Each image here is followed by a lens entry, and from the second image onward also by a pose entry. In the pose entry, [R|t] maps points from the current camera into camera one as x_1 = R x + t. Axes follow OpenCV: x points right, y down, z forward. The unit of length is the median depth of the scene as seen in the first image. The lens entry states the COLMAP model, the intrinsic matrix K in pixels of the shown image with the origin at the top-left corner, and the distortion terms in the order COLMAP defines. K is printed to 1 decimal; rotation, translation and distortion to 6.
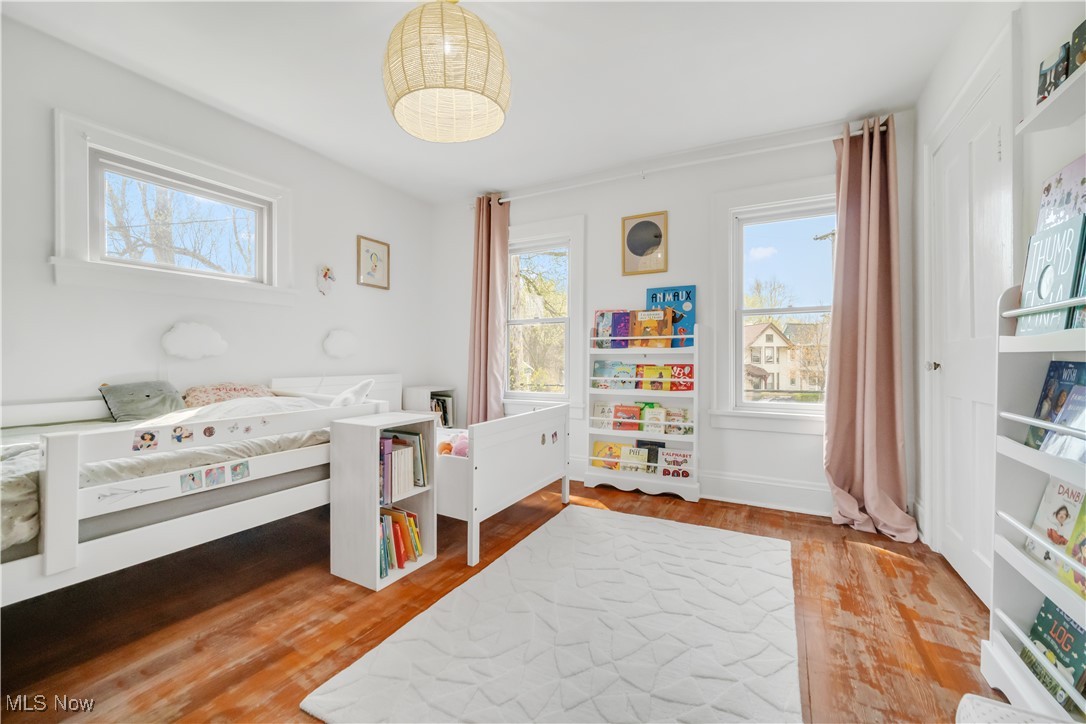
lens RADIAL K [[441.3, 0, 543.7], [0, 441.3, 358.5], [0, 0, 1]] dist [0.001249, 0.000025]
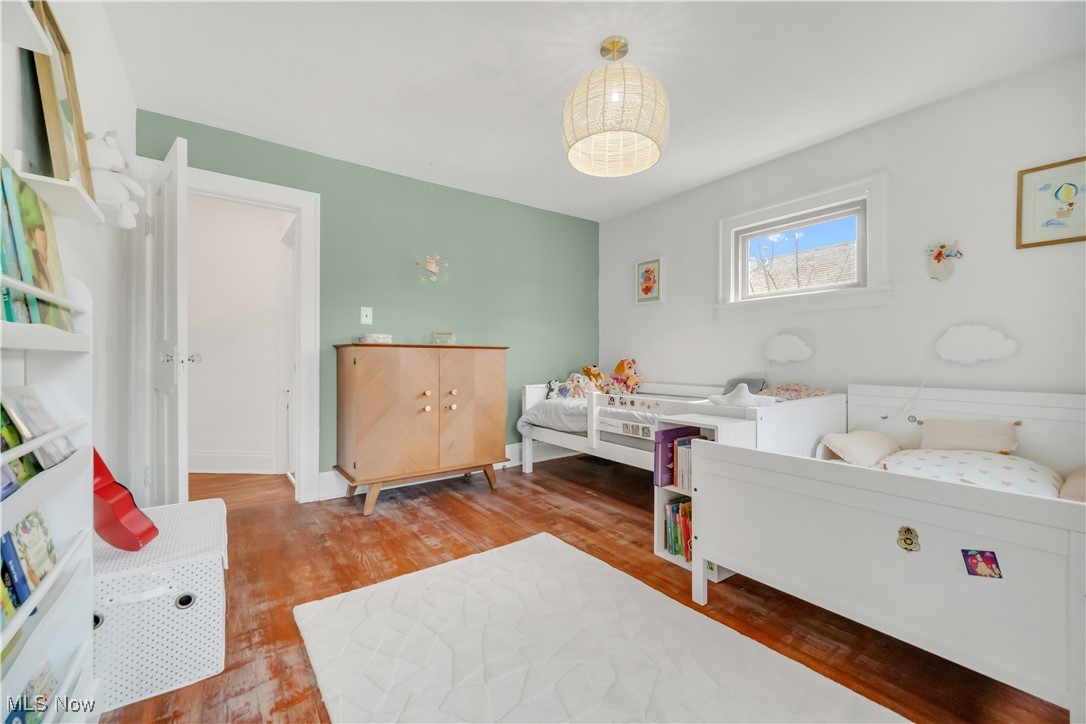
lens RADIAL K [[441.3, 0, 543.5], [0, 441.3, 361.7], [0, 0, 1]] dist [0.001249, 0.000025]
pose [[-0.428377, -0.000371, -0.903600, 0.998956], [-0.008240, 0.999960, 0.003496, -0.003169], [0.903563, 0.008943, -0.428363, 1.456956]]
